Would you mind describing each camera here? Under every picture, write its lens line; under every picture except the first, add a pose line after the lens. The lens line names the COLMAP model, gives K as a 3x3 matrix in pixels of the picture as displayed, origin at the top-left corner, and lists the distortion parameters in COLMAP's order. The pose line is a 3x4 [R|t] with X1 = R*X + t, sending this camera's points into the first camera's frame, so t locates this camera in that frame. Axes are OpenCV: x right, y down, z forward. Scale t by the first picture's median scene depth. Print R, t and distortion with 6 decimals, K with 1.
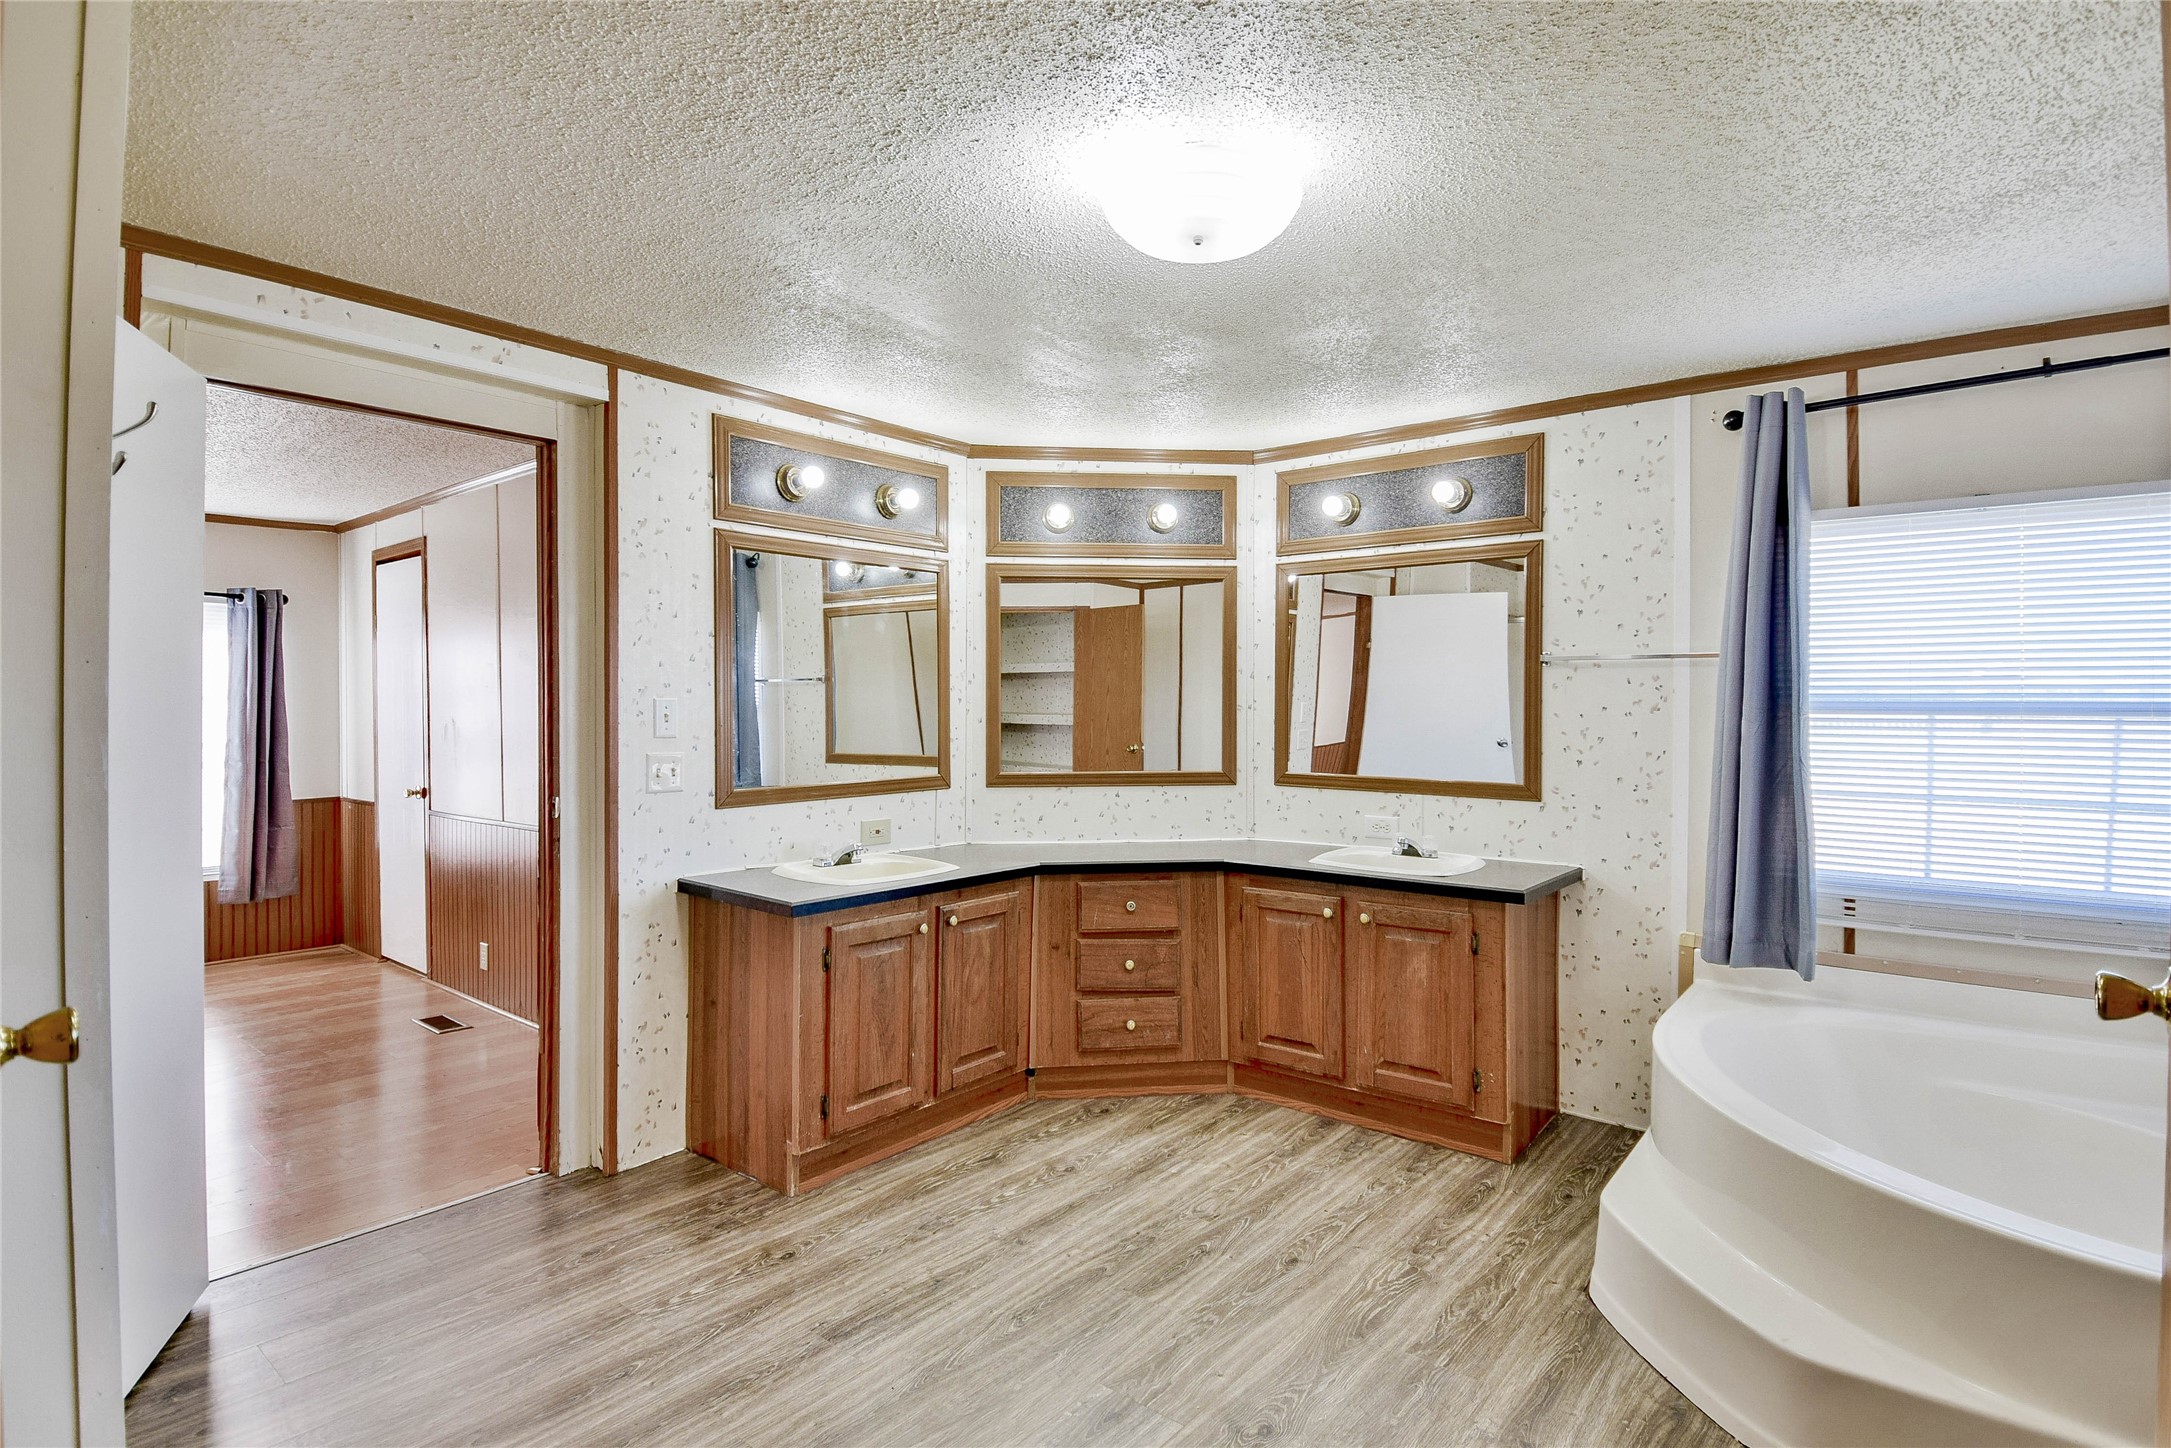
lens RADIAL K [[1107.5, 0, 1068.9], [0, 1107.5, 709.3], [0, 0, 1]] dist [0.019049, -0.030922]
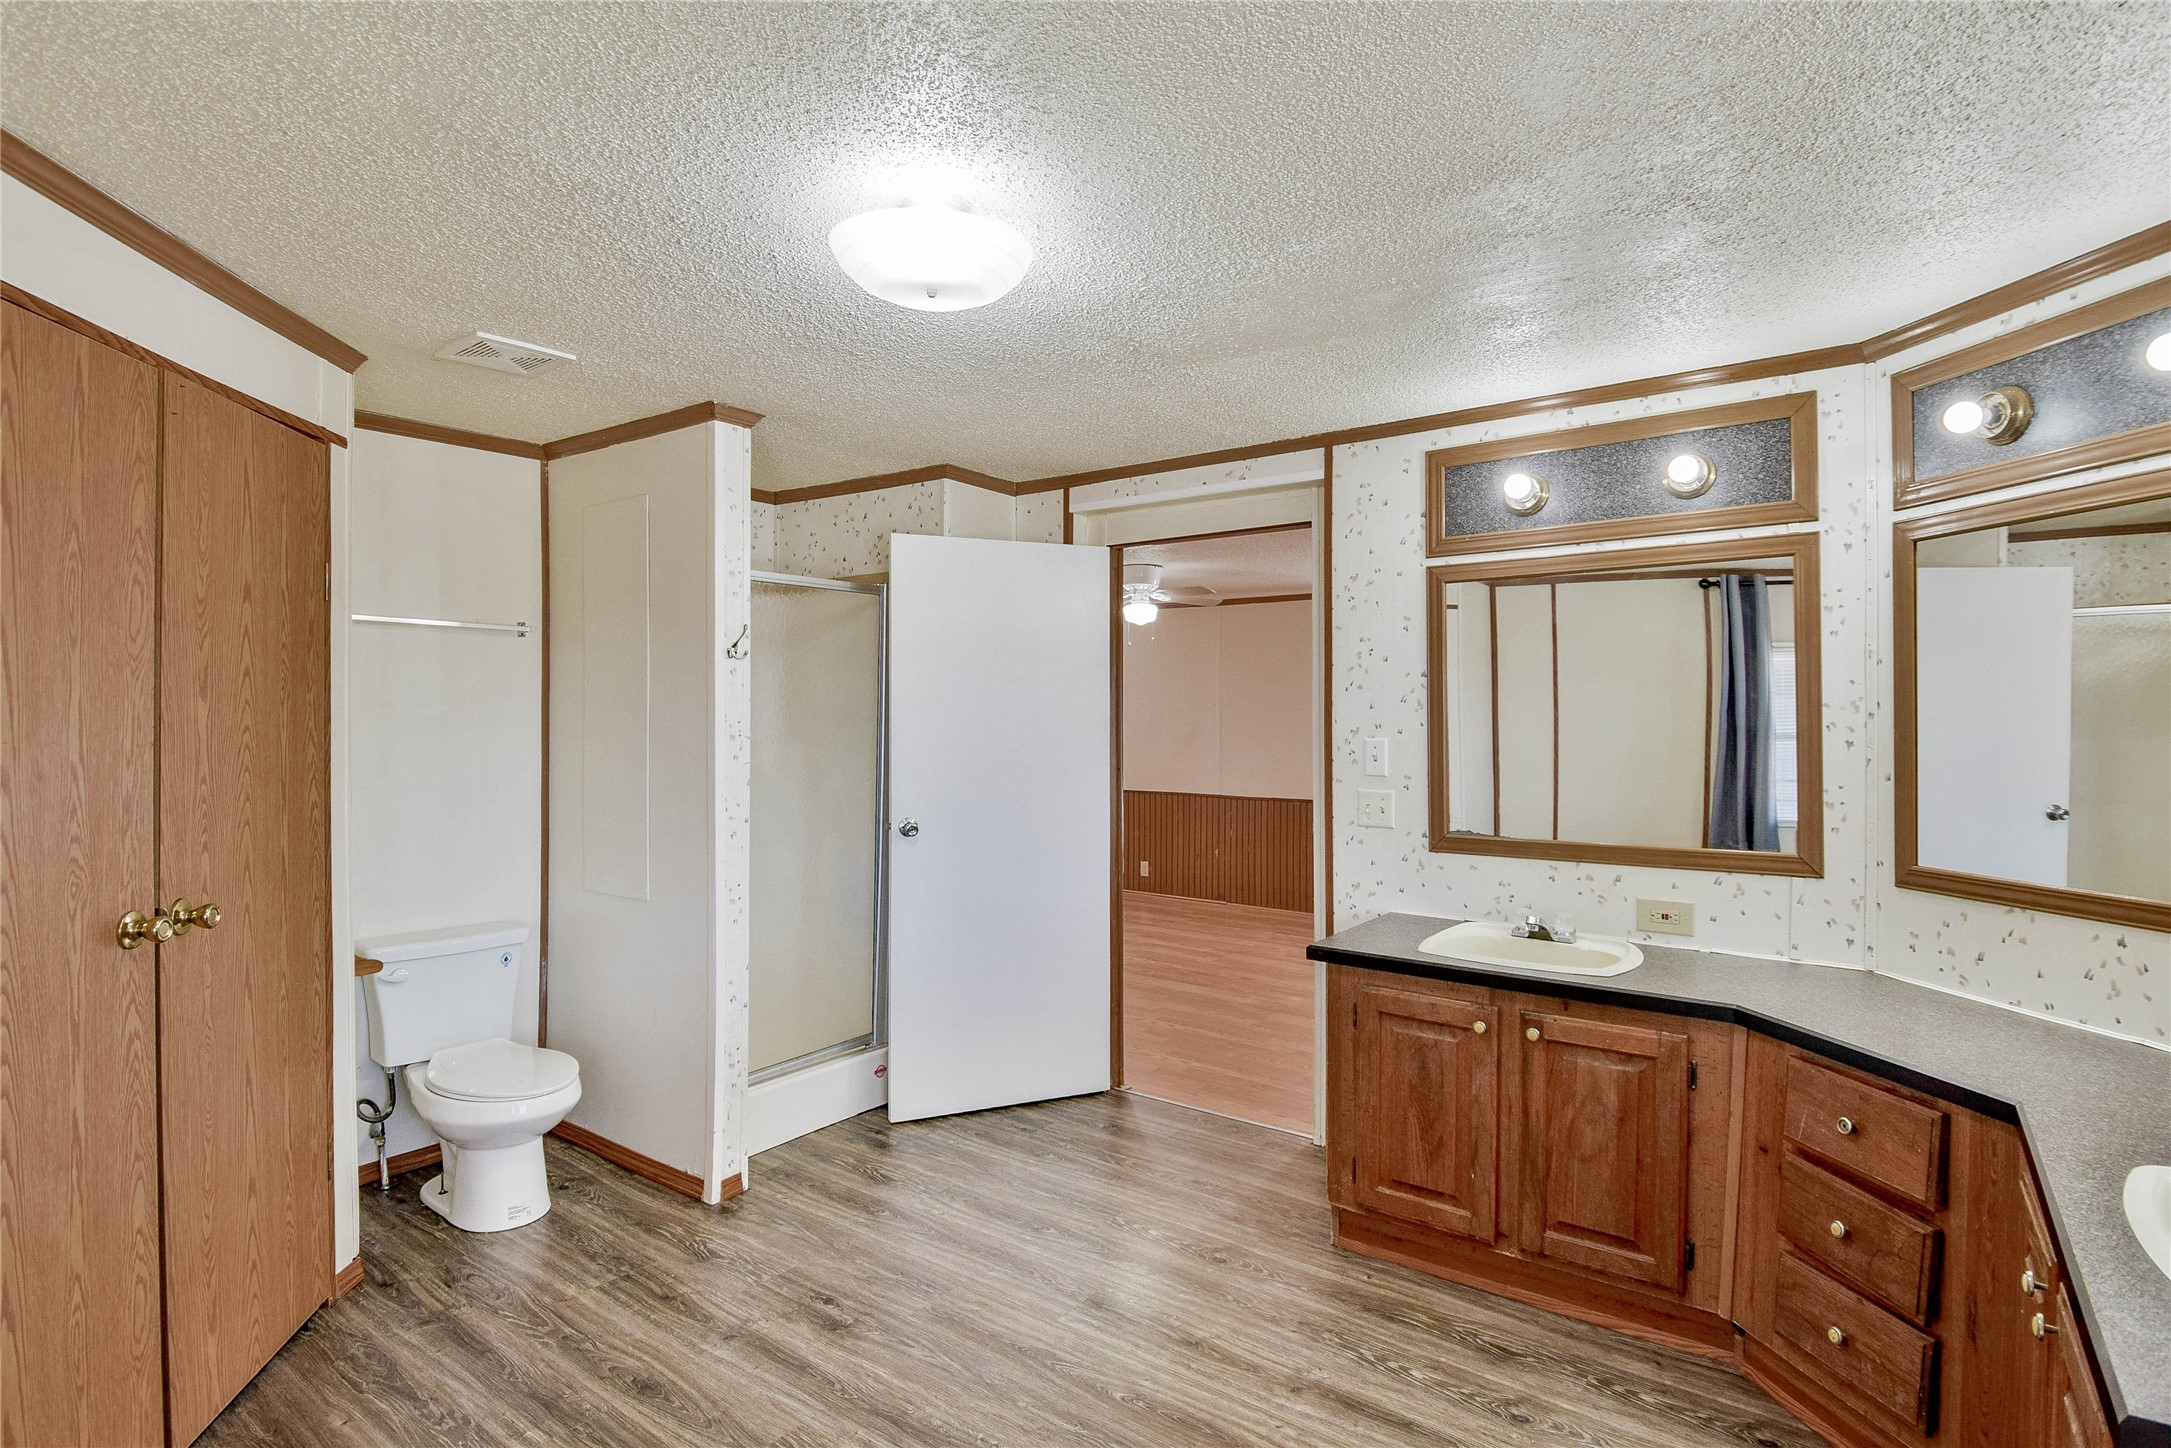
lens RADIAL K [[1107.5, 0, 1067.9], [0, 1107.5, 701.3], [0, 0, 1]] dist [0.019049, -0.030922]
pose [[0.030150, -0.011750, -0.999476, 0.666093], [0.001771, 0.999930, -0.011702, -0.033080], [0.999544, -0.001417, 0.030168, 0.655962]]
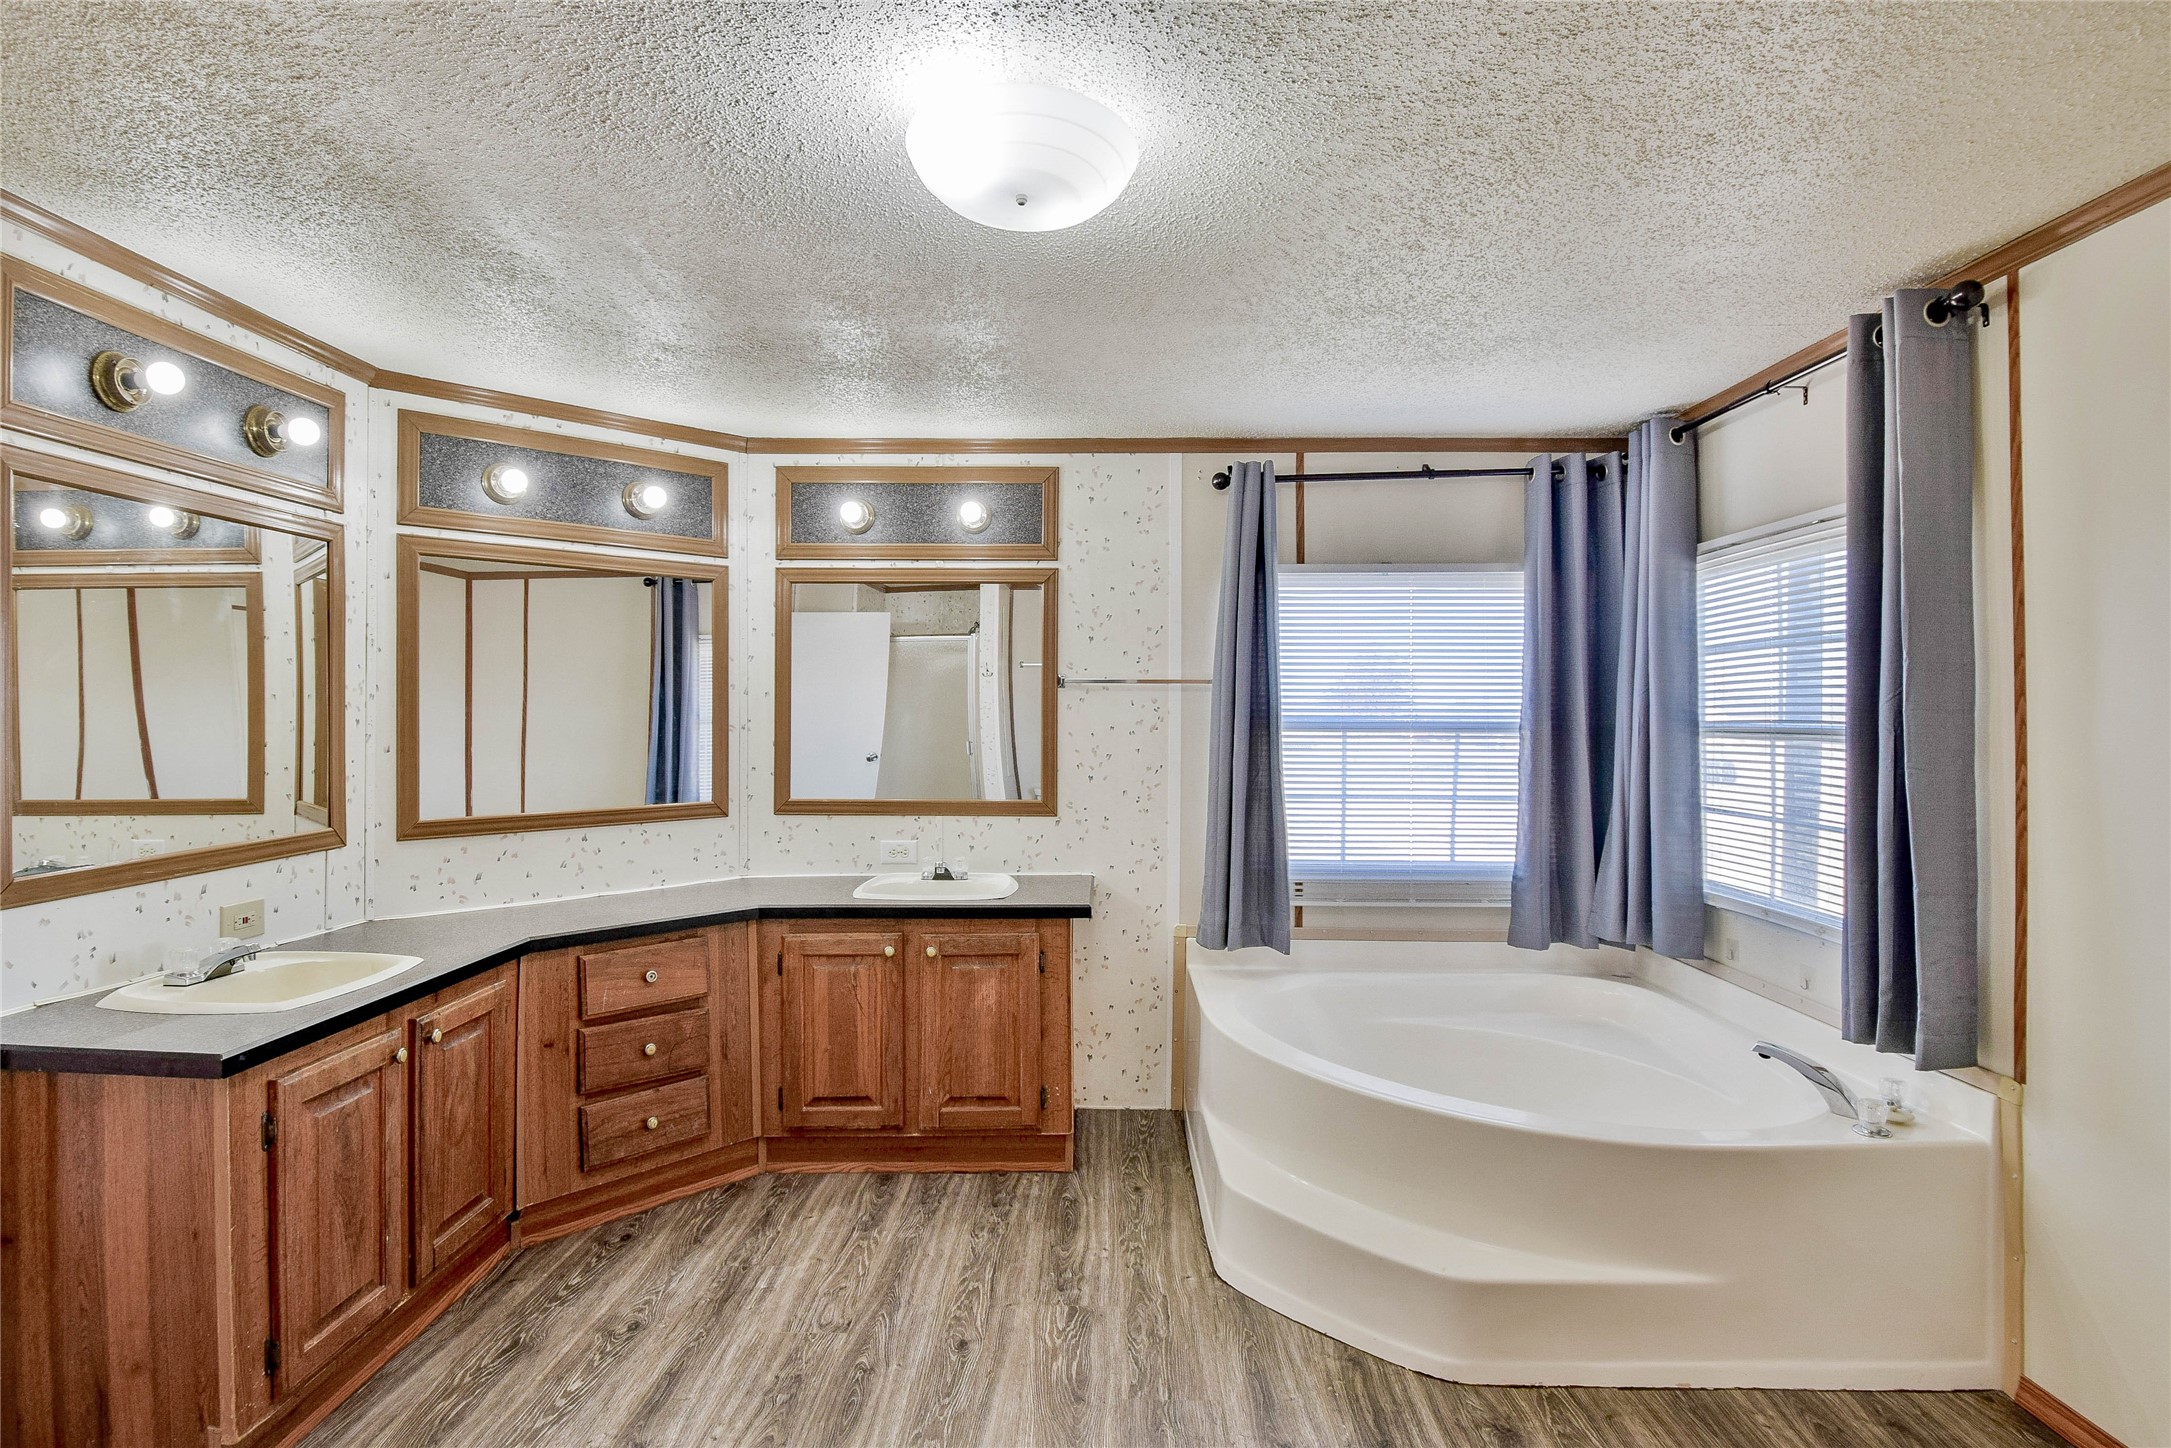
lens RADIAL K [[1107.5, 0, 1092.6], [0, 1107.5, 711.6], [0, 0, 1]] dist [0.019049, -0.030922]
pose [[0.774964, -0.000011, 0.632006, -0.229799], [0.002860, 0.999990, -0.003489, -0.013923], [-0.631999, 0.004512, 0.774956, 0.179362]]
